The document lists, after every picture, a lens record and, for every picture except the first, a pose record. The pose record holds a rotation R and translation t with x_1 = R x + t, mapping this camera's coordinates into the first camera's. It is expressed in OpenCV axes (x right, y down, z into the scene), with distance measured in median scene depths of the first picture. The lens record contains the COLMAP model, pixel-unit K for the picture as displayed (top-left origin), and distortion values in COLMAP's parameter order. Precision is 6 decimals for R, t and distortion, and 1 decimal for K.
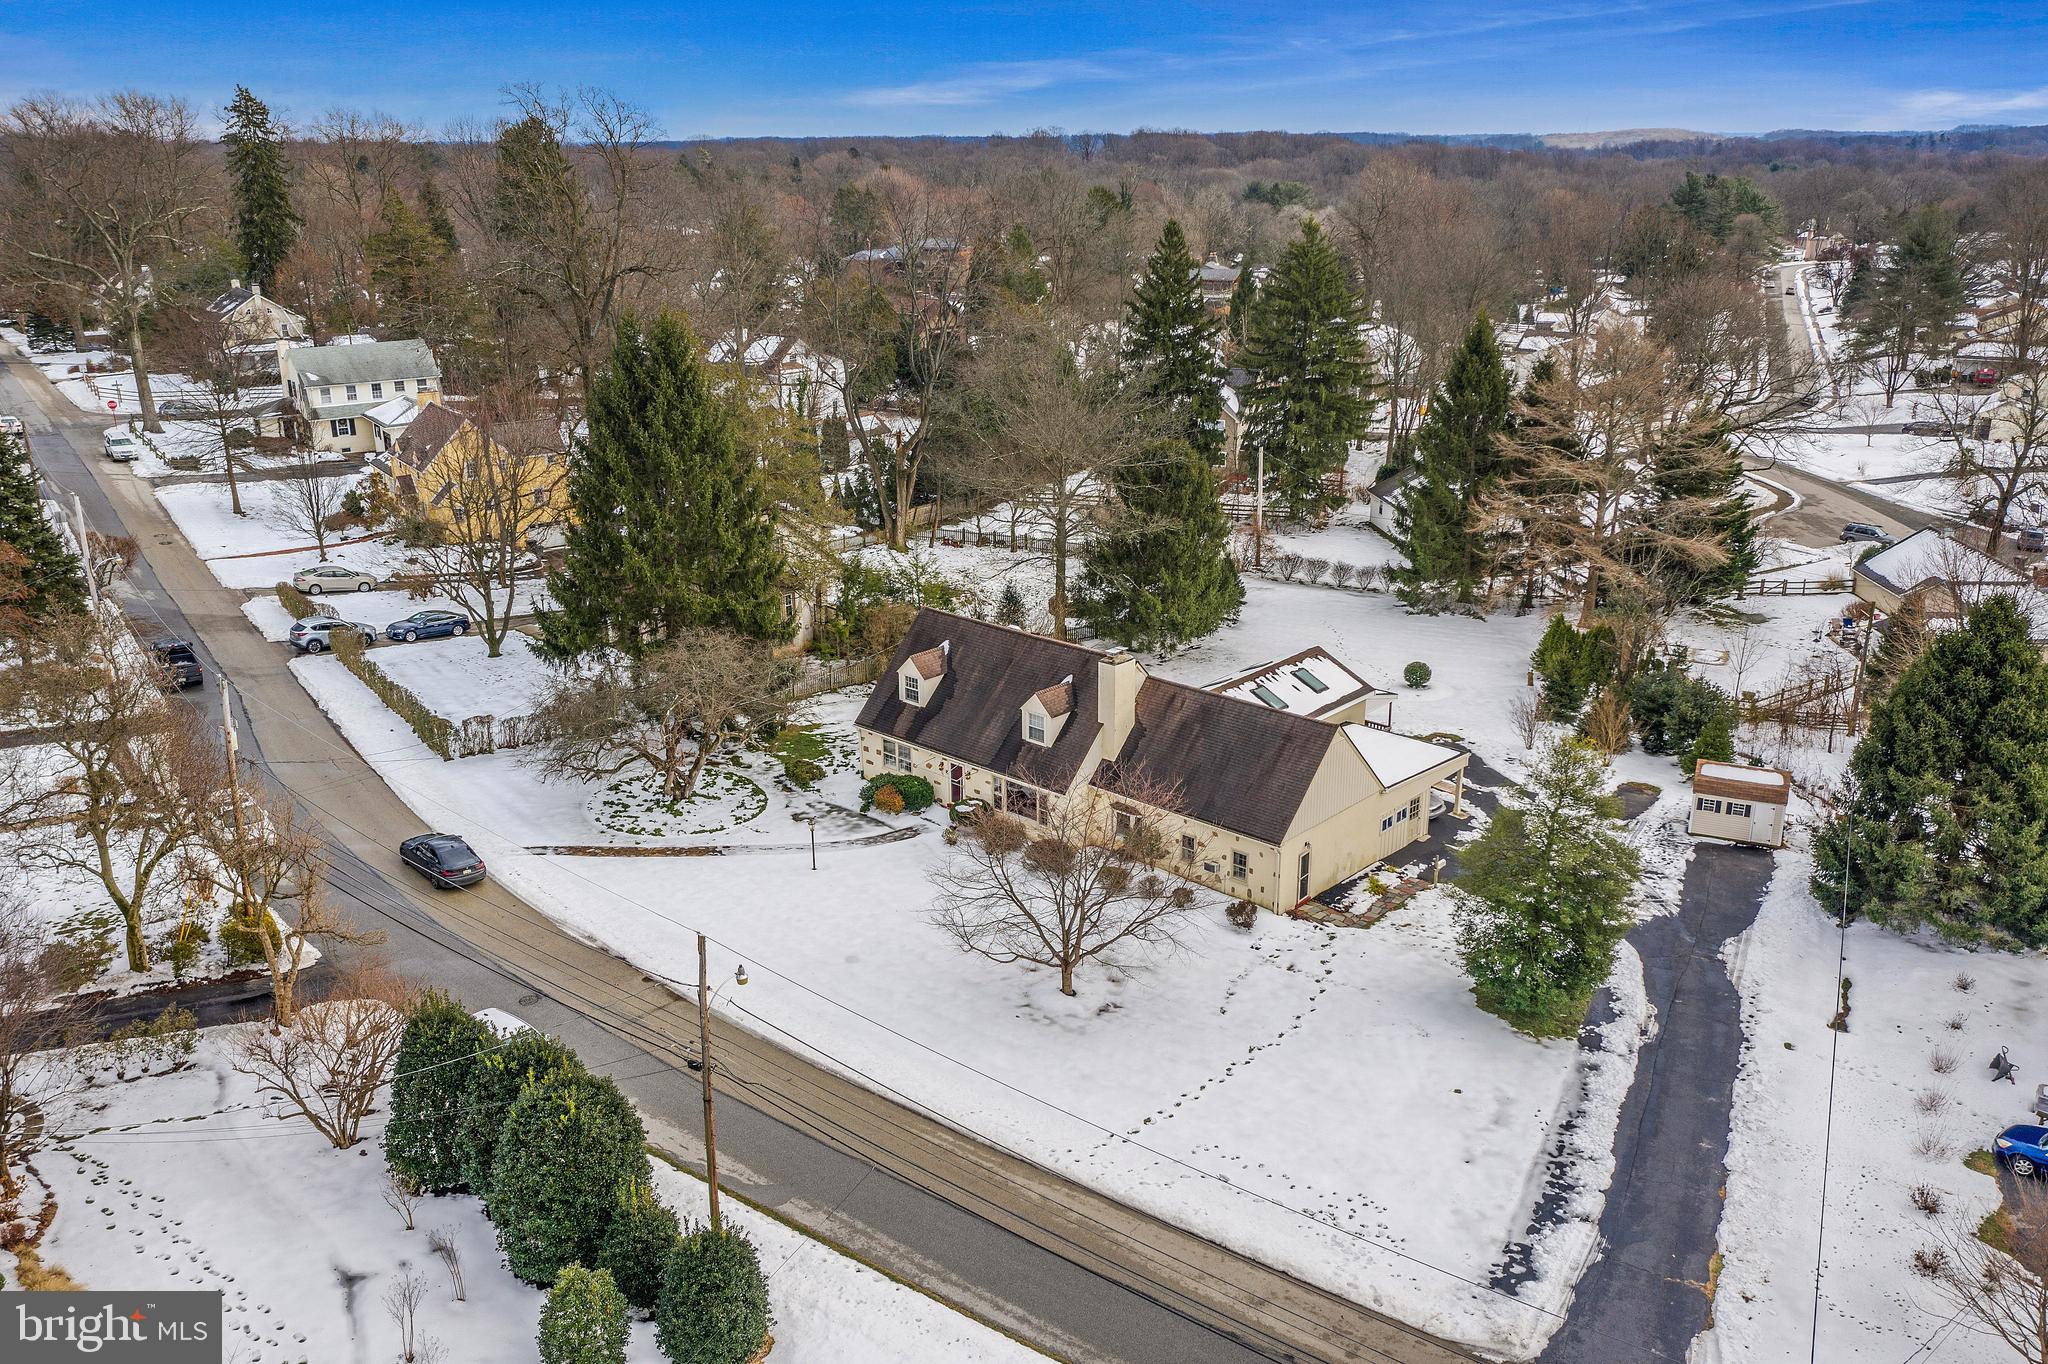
lens RADIAL K [[1638.8, 0, 1024.7], [0, 1638.8, 685.4], [0, 0, 1]] dist [-0.004231, 0.018850]
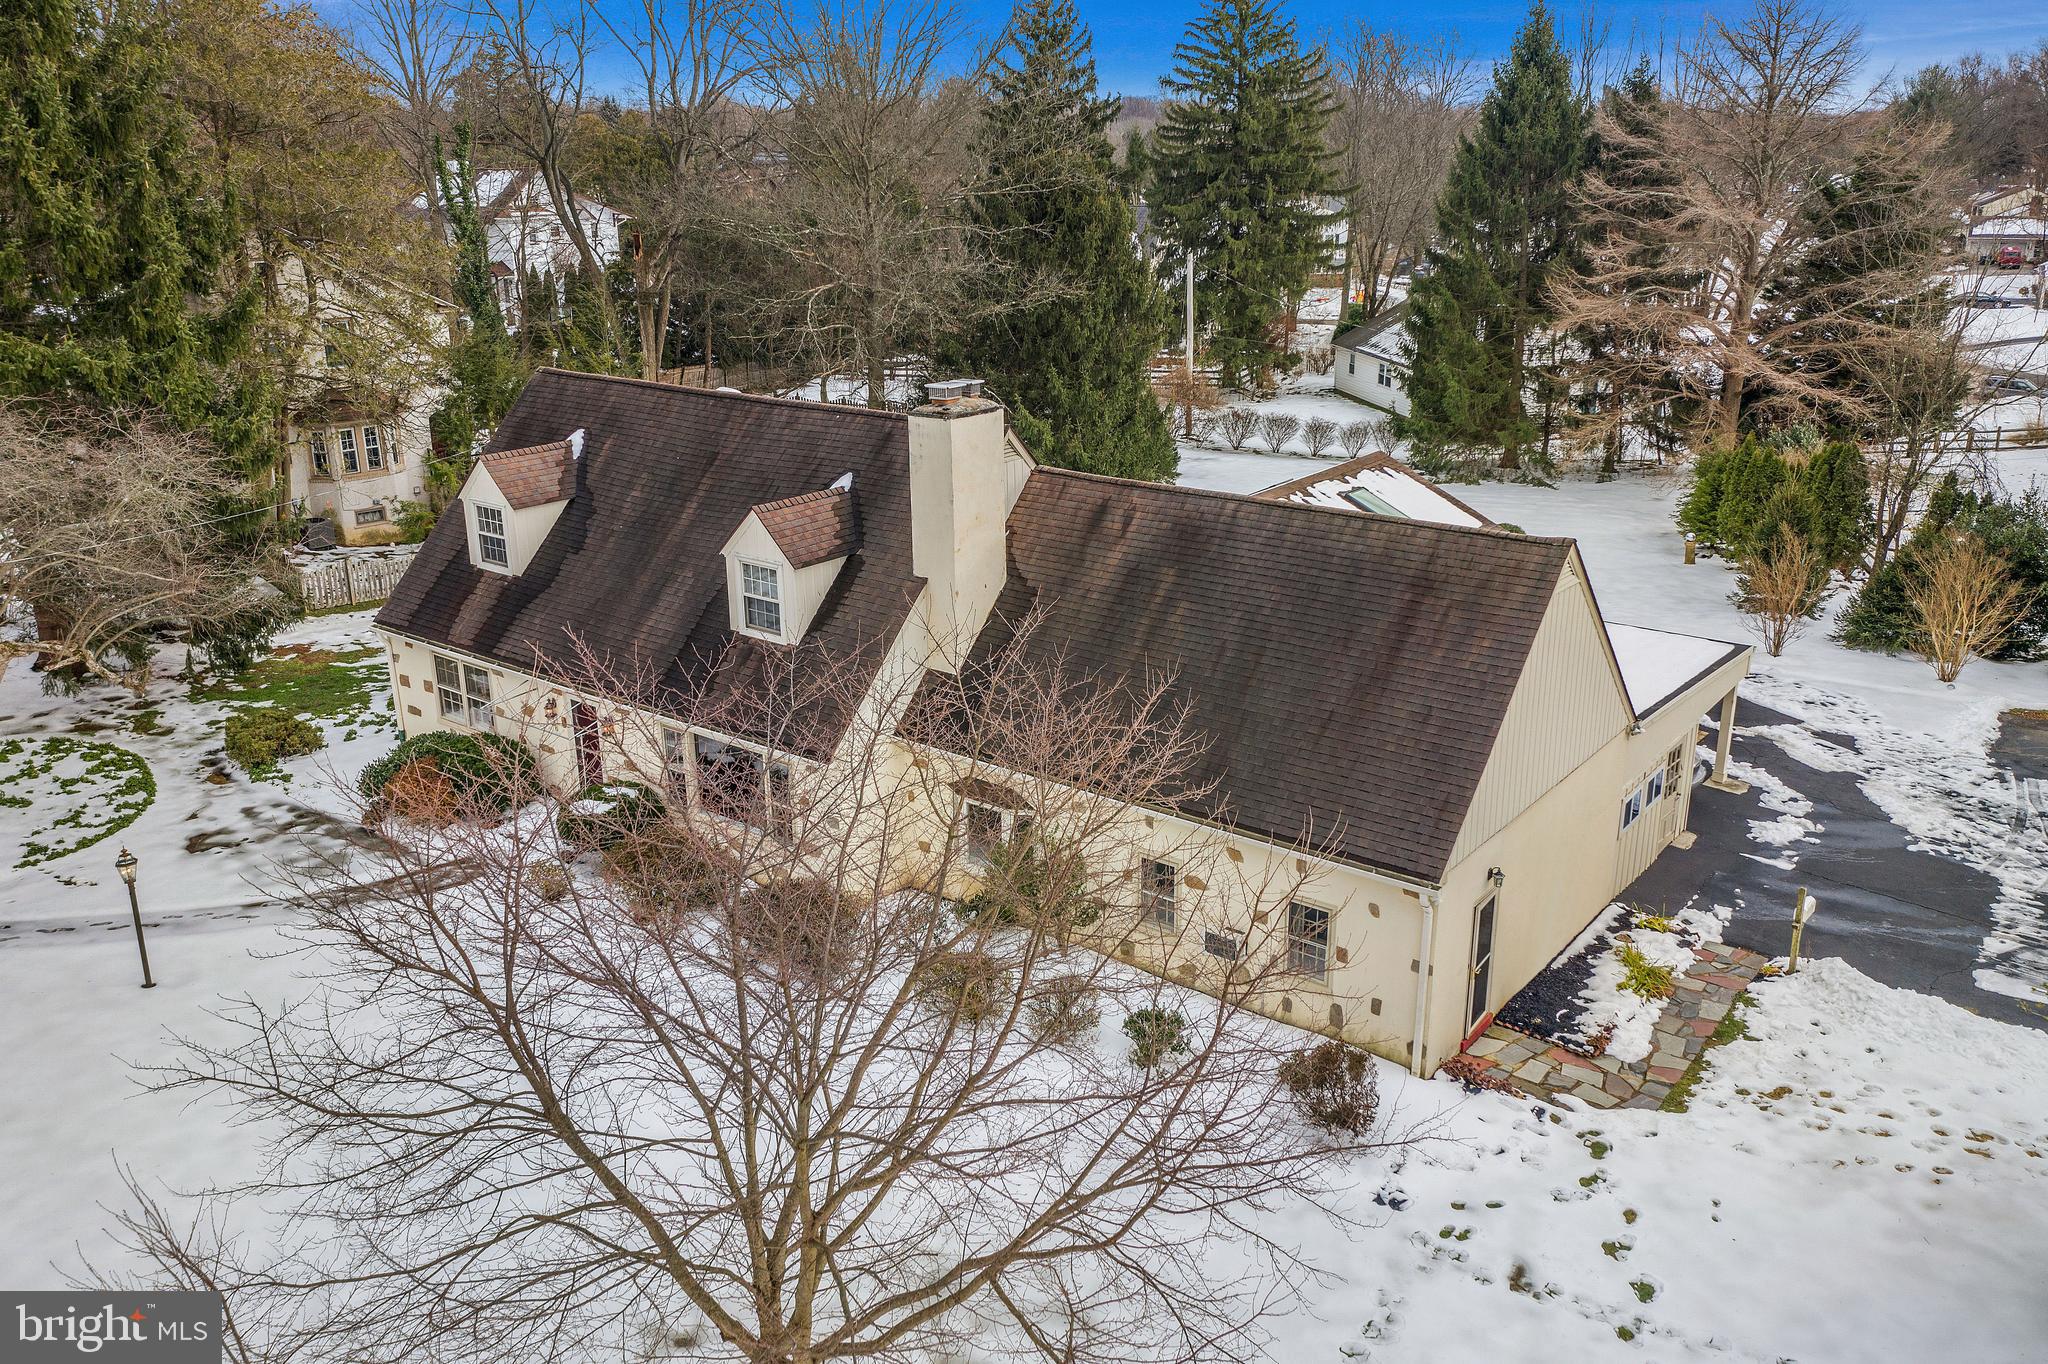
lens RADIAL K [[1638.8, 0, 1026.0], [0, 1638.8, 678.6], [0, 0, 1]] dist [-0.004231, 0.018850]
pose [[0.996925, -0.028093, 0.073156, 0.041946], [0.028229, 0.999601, -0.000827, 0.047813], [-0.073104, 0.002889, 0.997320, 0.603456]]
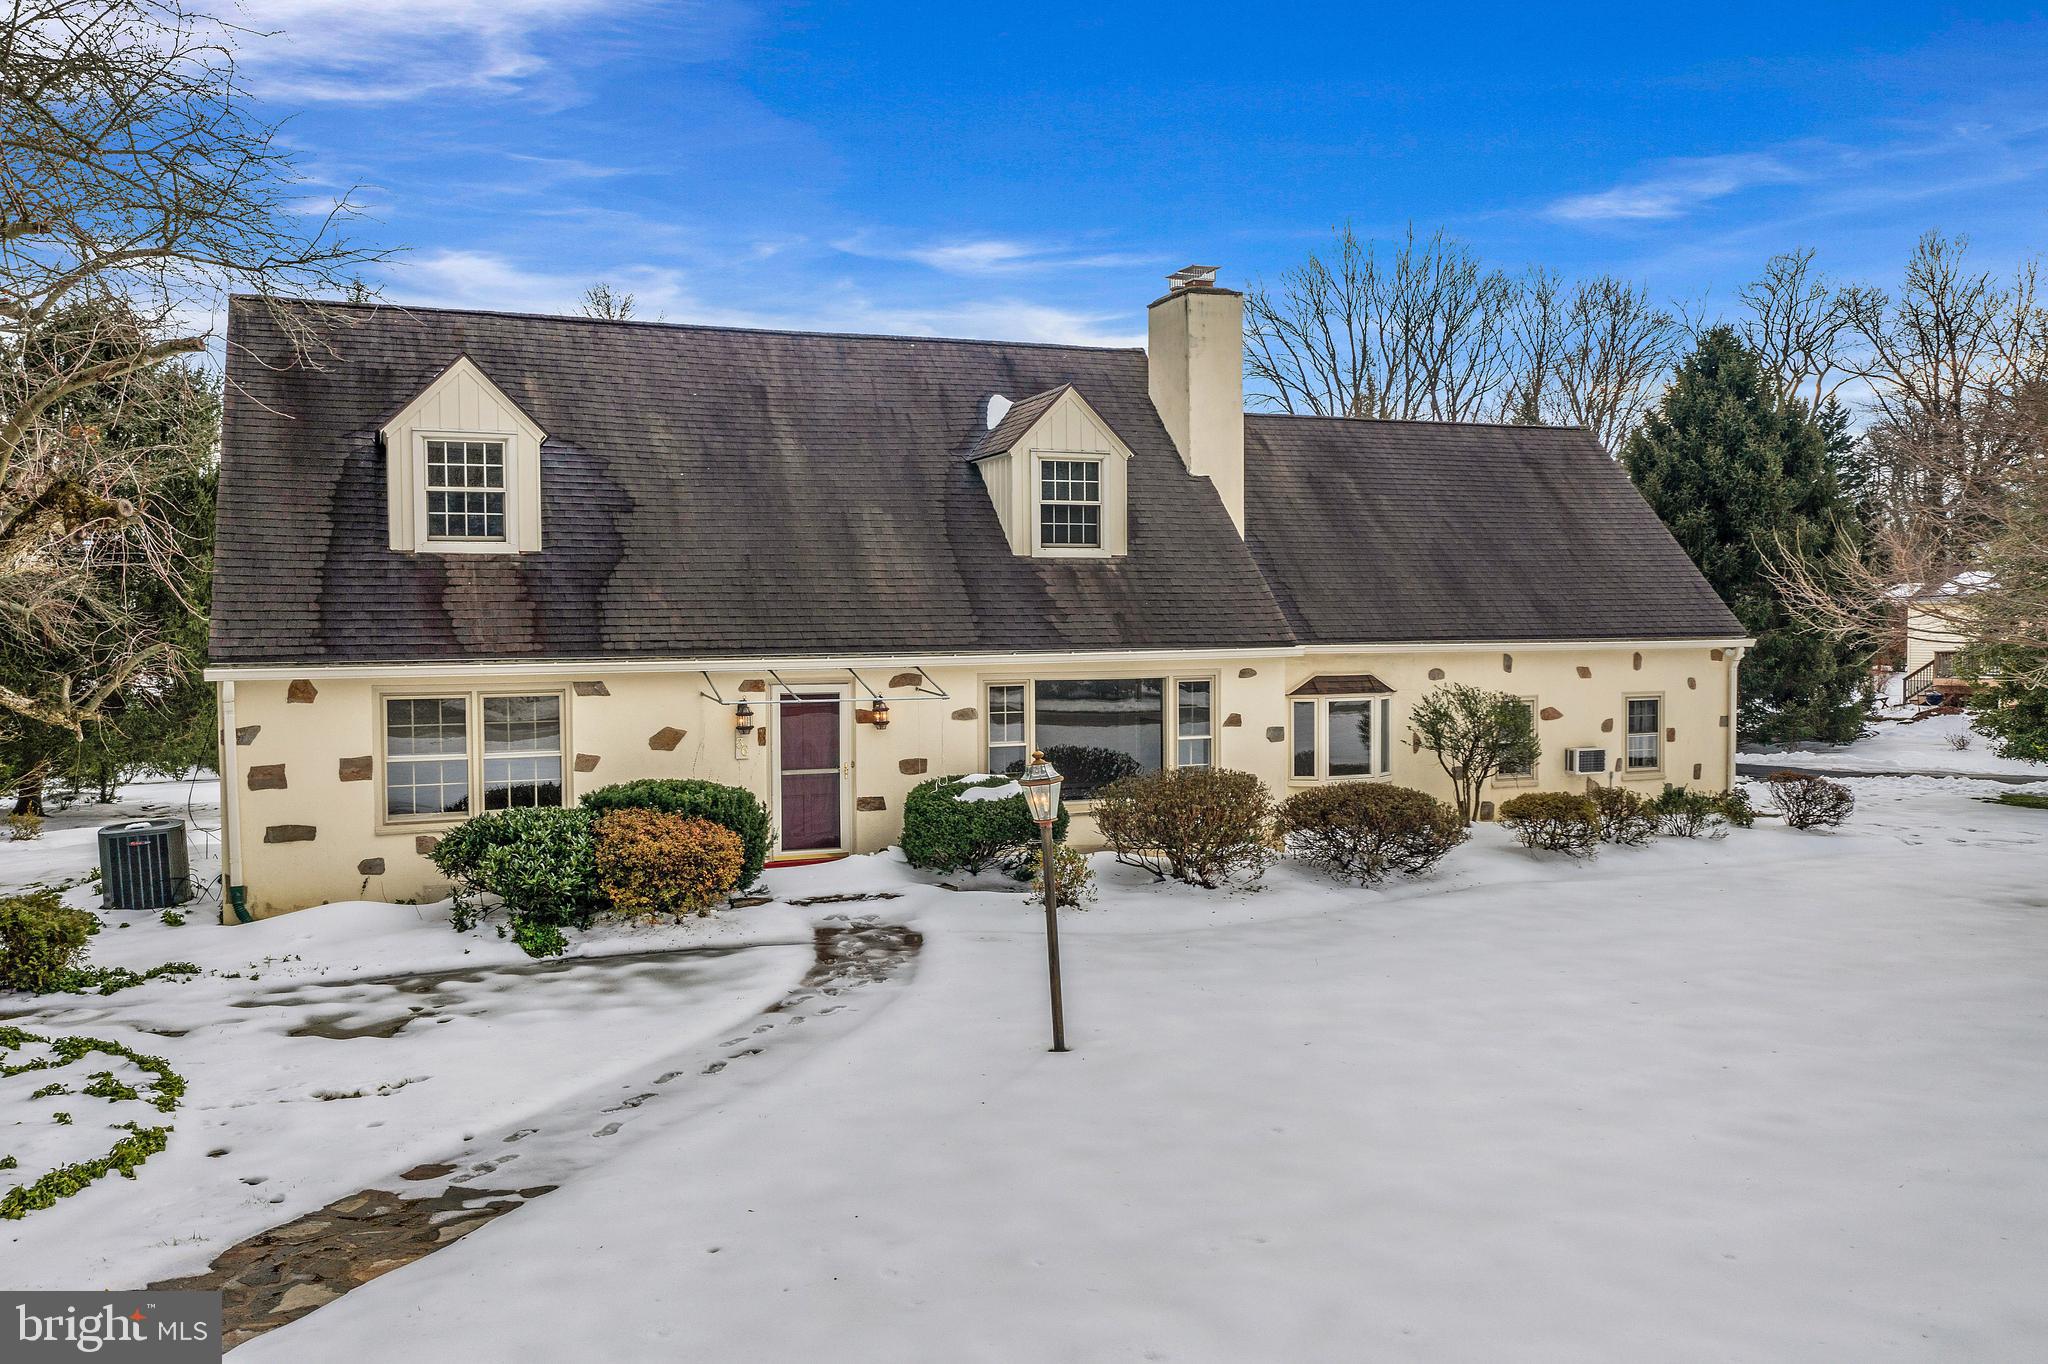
lens RADIAL K [[1638.8, 0, 1024.7], [0, 1638.8, 672.2], [0, 0, 1]] dist [-0.004231, 0.018850]
pose [[0.430184, -0.026765, 0.902345, -0.282738], [0.292779, 0.949667, -0.111410, 0.089787], [-0.853945, 0.312115, 0.416368, 0.894810]]
